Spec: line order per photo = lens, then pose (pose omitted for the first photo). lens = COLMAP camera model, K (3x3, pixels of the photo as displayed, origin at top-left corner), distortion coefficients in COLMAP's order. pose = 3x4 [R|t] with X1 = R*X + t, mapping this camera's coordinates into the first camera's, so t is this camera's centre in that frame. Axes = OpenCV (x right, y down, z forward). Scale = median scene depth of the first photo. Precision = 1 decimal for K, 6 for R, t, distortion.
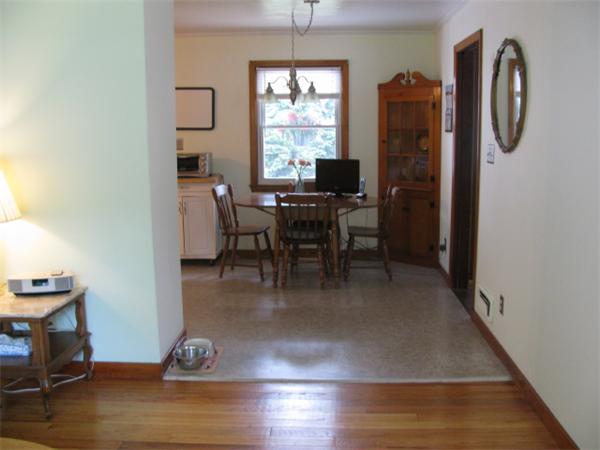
lens RADIAL K [[618.6, 0, 300.0], [0, 618.6, 225.0], [0, 0, 1]] dist [-0.119929, 0.000577]
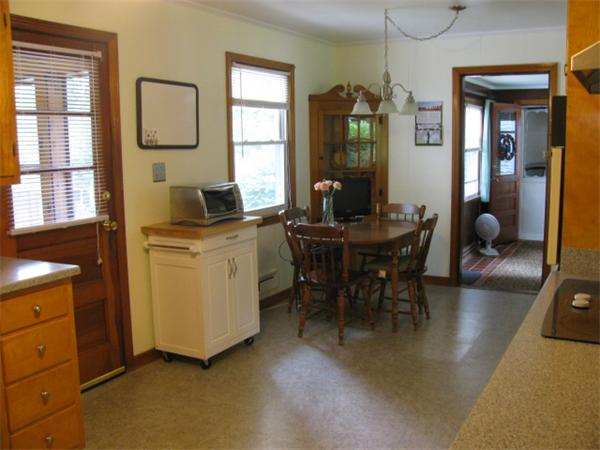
lens RADIAL K [[618.6, 0, 300.0], [0, 618.6, 225.0], [0, 0, 1]] dist [-0.119929, 0.000577]
pose [[0.458559, -0.122398, 0.880194, -0.699776], [0.145879, 0.987401, 0.061307, -0.098335], [-0.876609, 0.100289, 0.470637, 0.606619]]
